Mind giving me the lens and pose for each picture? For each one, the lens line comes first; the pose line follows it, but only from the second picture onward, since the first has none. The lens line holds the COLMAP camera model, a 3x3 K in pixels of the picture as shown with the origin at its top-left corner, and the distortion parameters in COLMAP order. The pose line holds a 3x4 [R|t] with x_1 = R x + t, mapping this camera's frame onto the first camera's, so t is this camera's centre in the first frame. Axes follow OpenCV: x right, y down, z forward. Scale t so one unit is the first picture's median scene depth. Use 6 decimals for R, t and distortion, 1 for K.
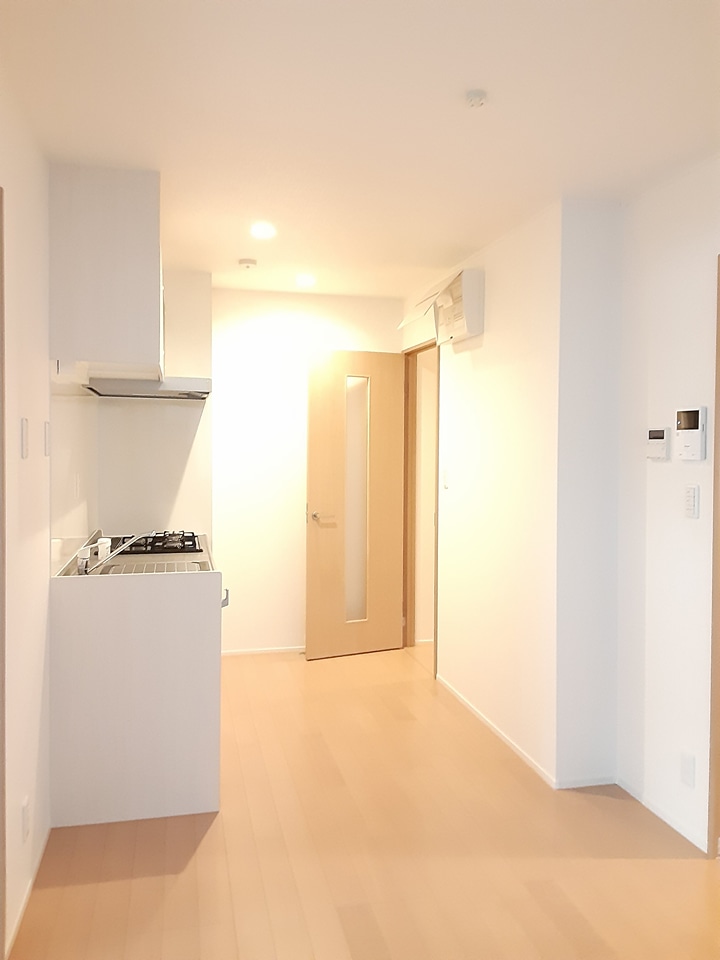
lens RADIAL K [[780.7, 0, 355.0], [0, 780.7, 473.2], [0, 0, 1]] dist [0.089123, -0.142137]
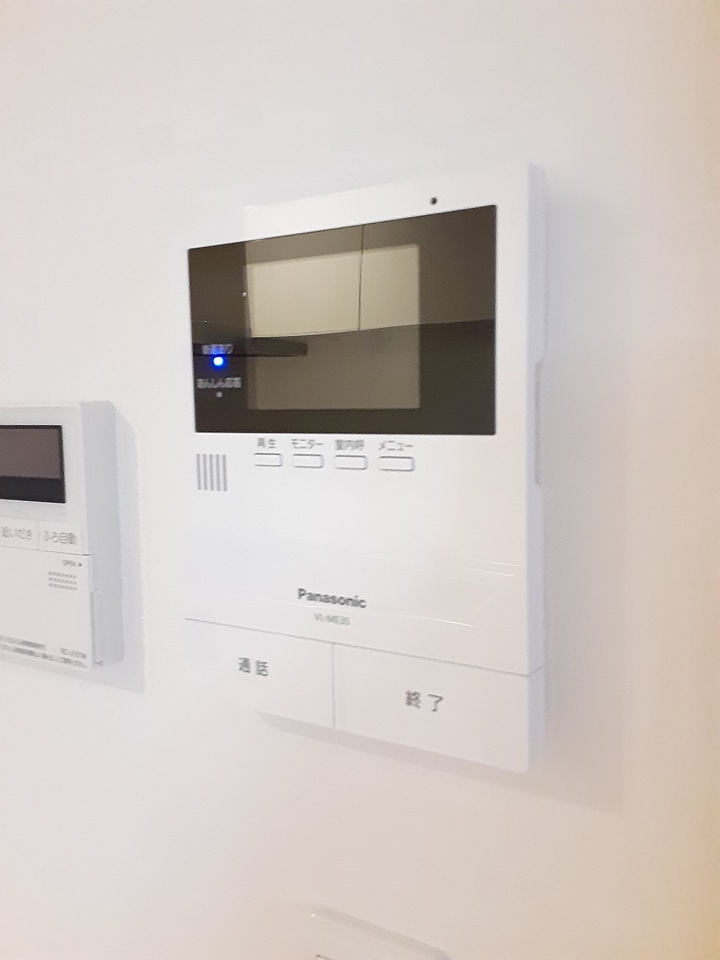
lens RADIAL K [[780.7, 0, 355.0], [0, 780.7, 473.2], [0, 0, 1]] dist [0.089123, -0.142137]
pose [[0.677428, -0.090784, 0.729966, 0.335277], [0.046527, 0.995656, 0.080649, -0.055444], [-0.734116, -0.020671, 0.678709, 0.888740]]
